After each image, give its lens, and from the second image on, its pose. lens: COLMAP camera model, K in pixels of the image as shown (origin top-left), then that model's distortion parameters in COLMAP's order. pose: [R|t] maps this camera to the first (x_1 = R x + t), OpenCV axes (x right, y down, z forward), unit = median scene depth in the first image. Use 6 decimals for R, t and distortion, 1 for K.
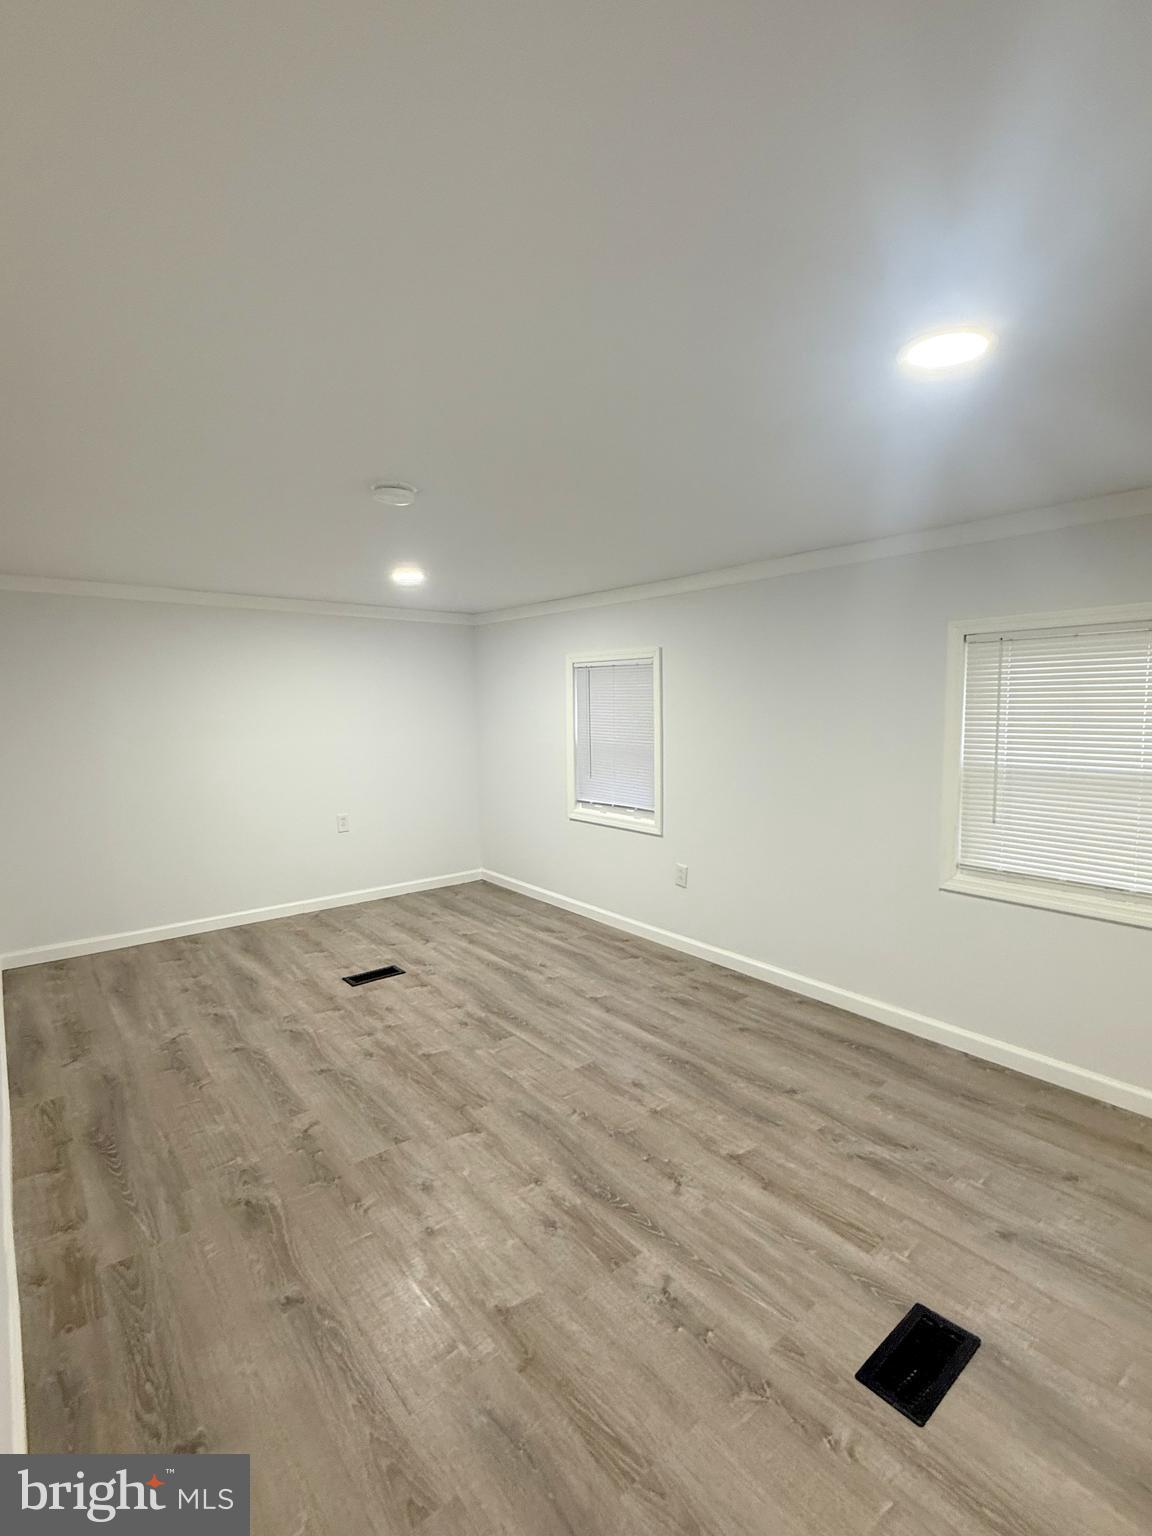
lens RADIAL K [[712.9, 0, 578.0], [0, 712.9, 774.0], [0, 0, 1]] dist [0.001121, -0.001109]
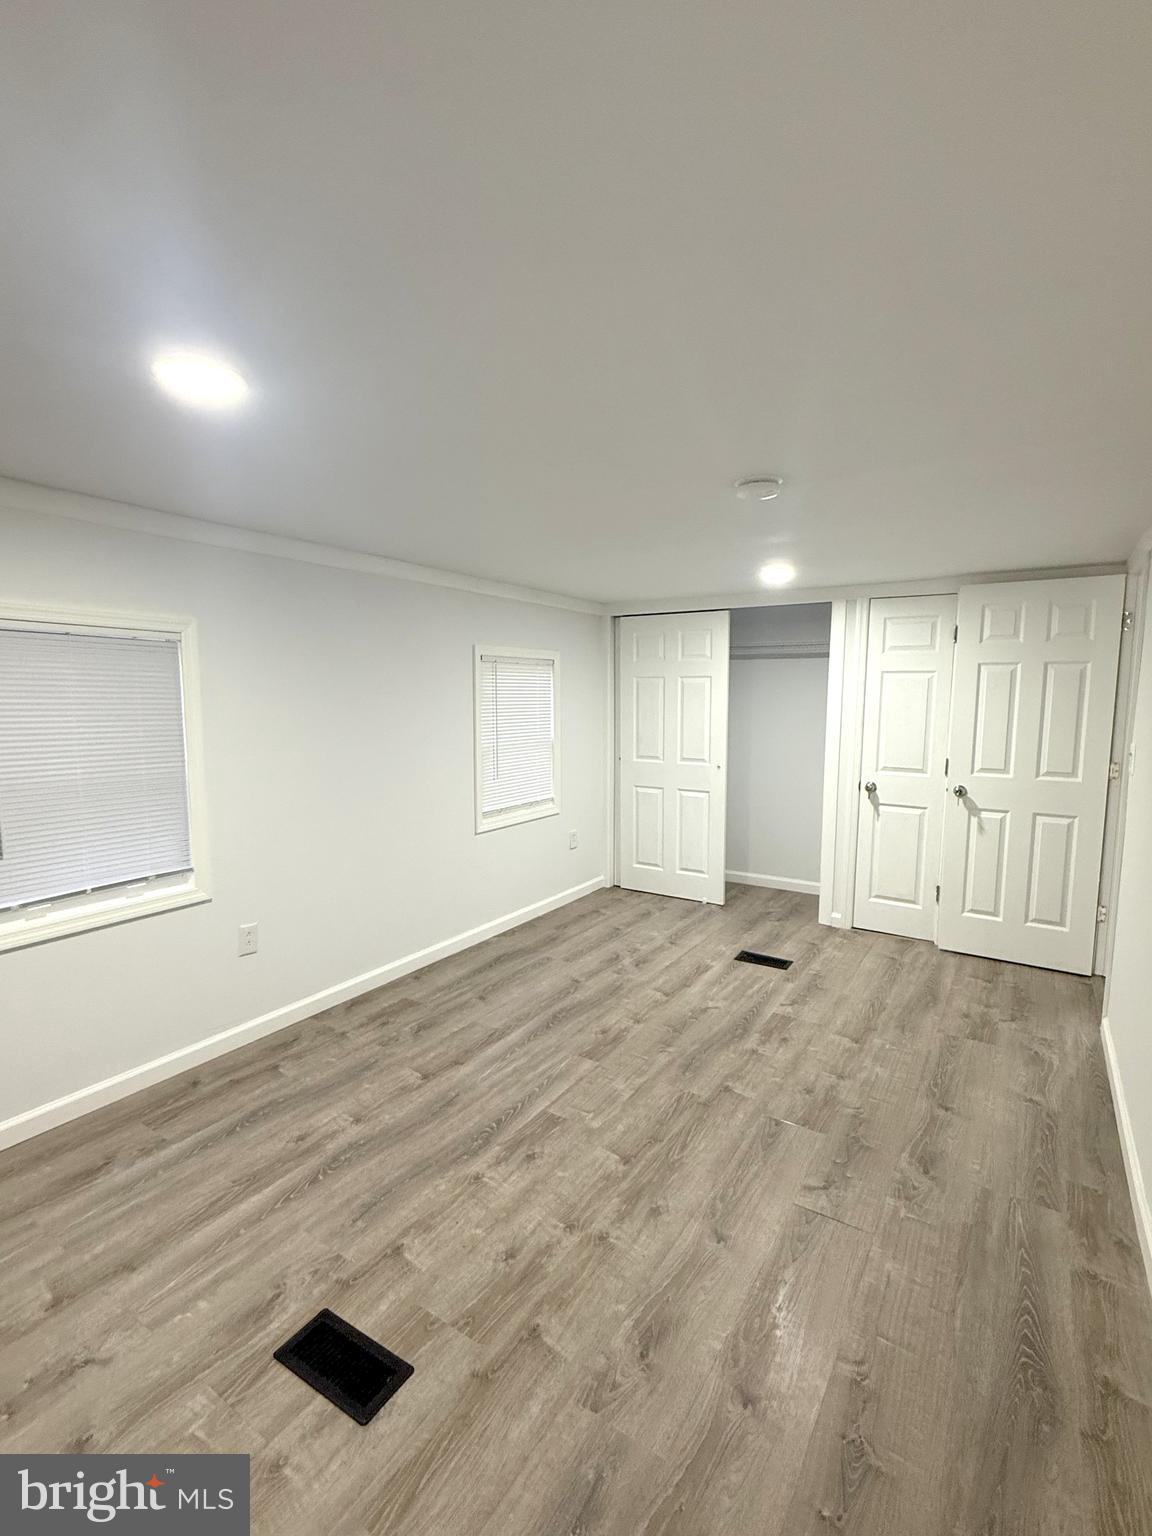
lens RADIAL K [[712.9, 0, 578.0], [0, 712.9, 774.0], [0, 0, 1]] dist [0.001121, -0.001109]
pose [[-0.308318, -0.098630, 0.946157, -0.931643], [0.093021, 0.986718, 0.133170, -0.132757], [-0.946724, 0.129072, -0.295048, 1.285957]]
